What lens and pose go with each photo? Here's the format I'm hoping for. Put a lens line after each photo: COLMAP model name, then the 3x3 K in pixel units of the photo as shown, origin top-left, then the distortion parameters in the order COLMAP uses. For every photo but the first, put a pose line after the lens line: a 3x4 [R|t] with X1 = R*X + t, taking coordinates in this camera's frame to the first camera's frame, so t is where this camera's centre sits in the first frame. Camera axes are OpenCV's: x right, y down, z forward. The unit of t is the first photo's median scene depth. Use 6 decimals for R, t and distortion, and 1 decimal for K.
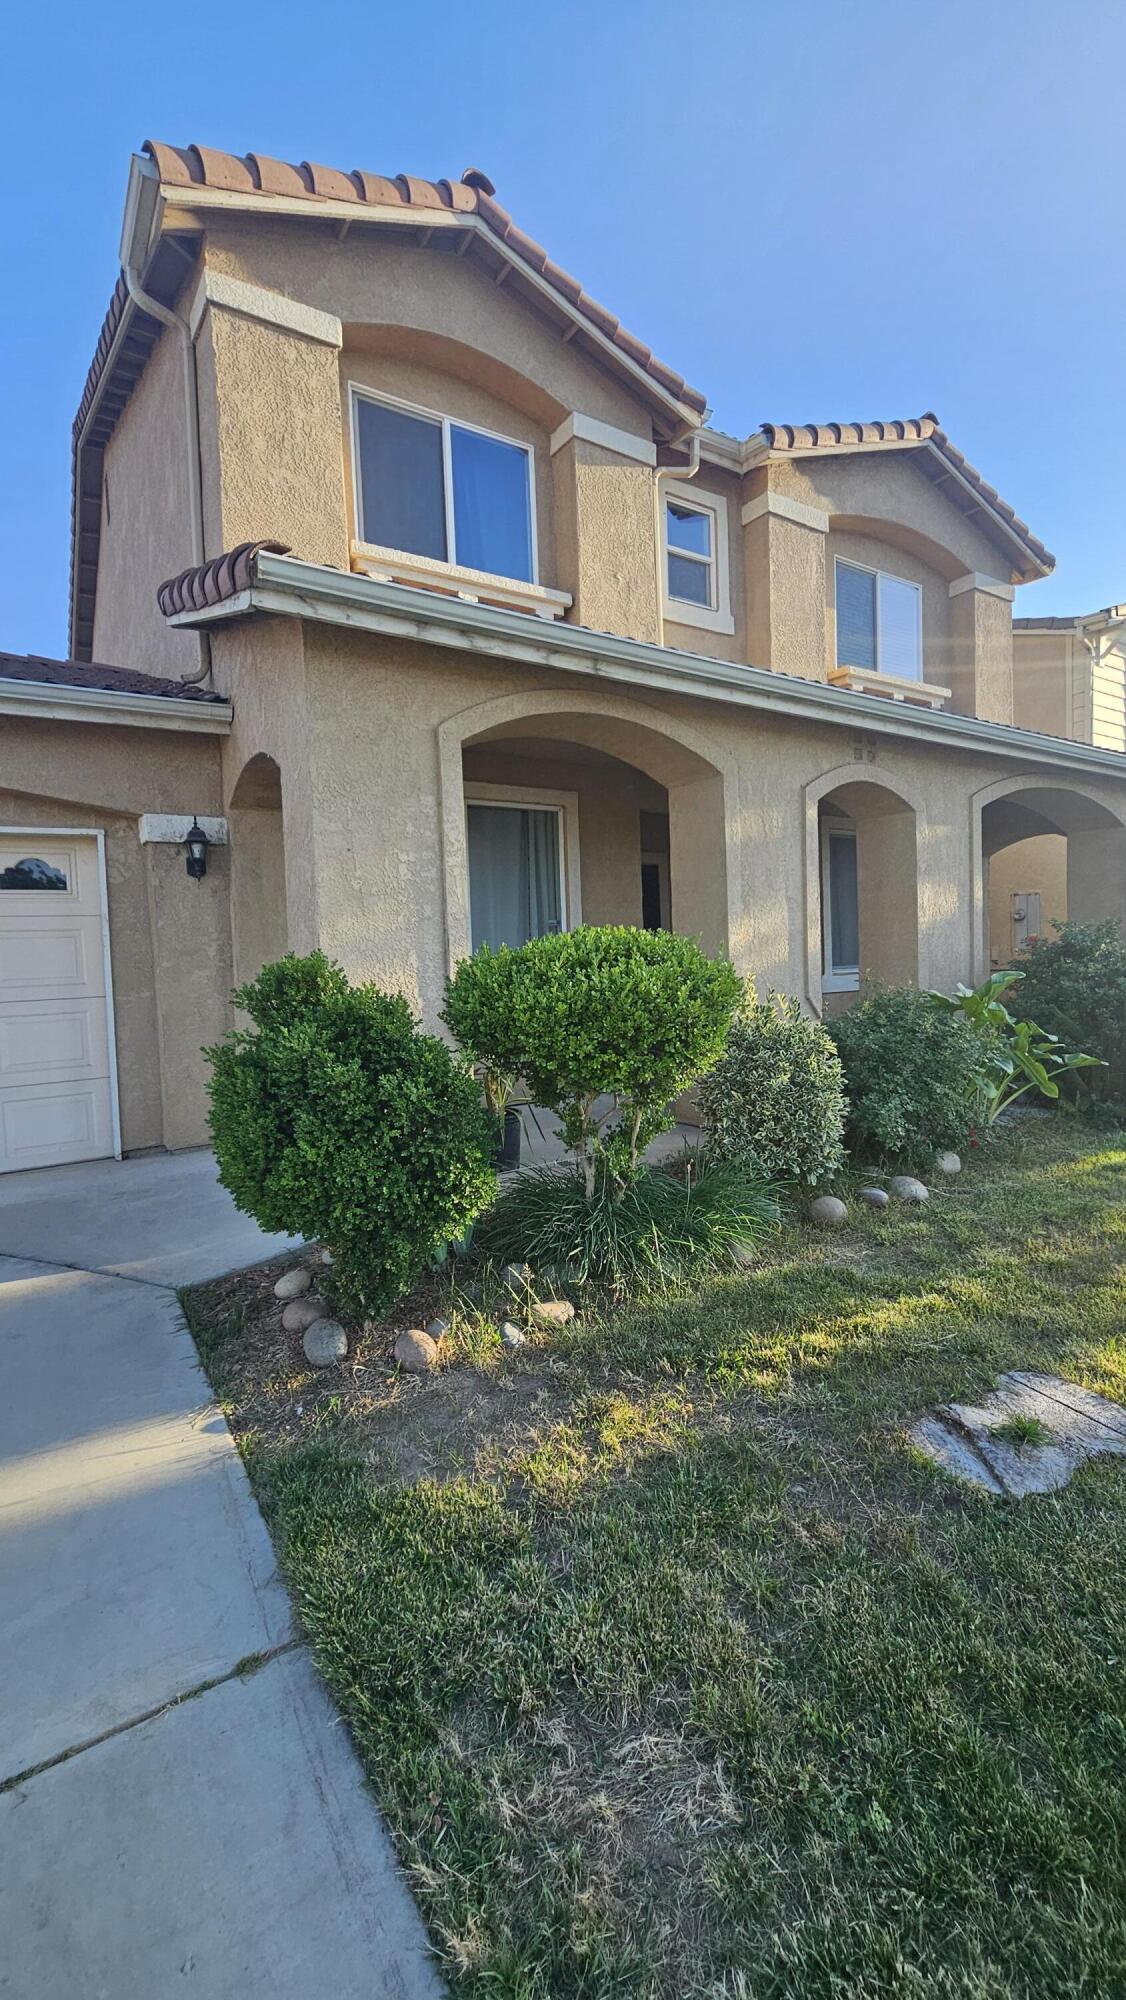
lens RADIAL K [[815.9, 0, 561.2], [0, 815.9, 992.9], [0, 0, 1]] dist [-0.004018, -0.000203]
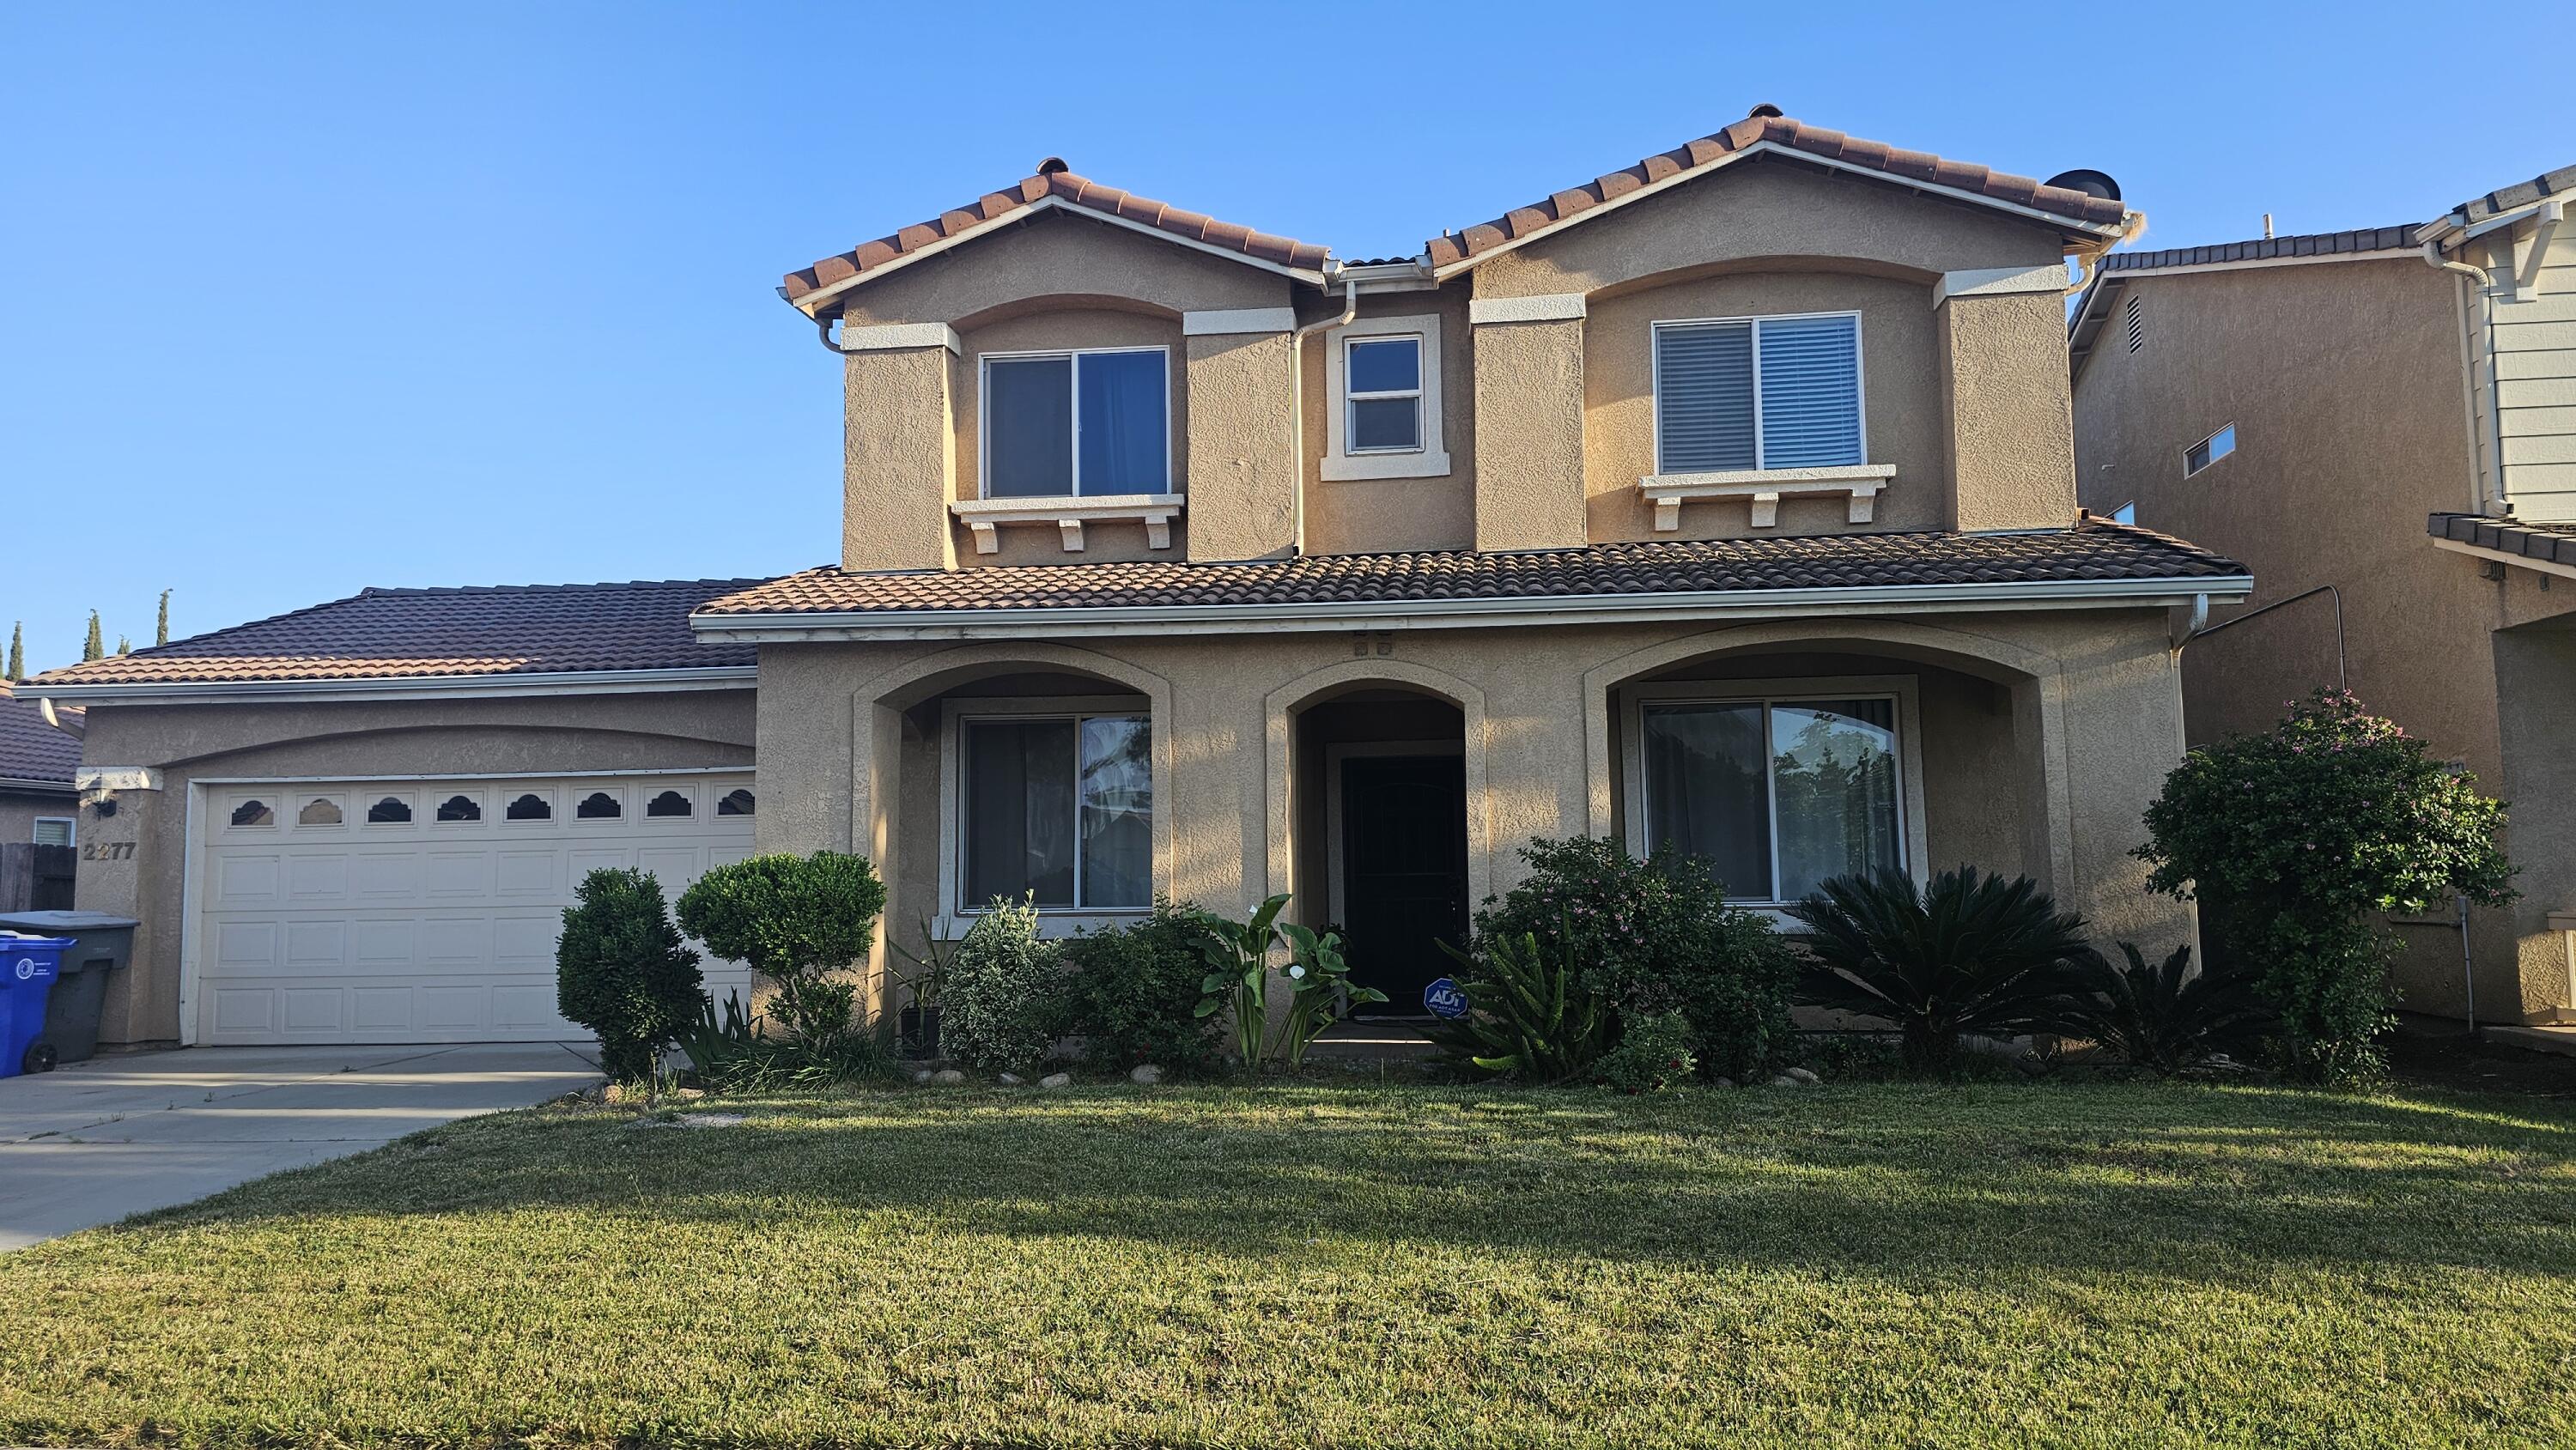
lens RADIAL K [[1669.3, 0, 1288.0], [0, 1669.3, 725.0], [0, 0, 1]] dist [0.046300, 0.000443]
pose [[0.783588, -0.037605, -0.620141, 1.354301], [-0.043180, 0.992456, -0.114742, -0.000394], [0.619778, 0.116688, 0.776053, -0.423037]]
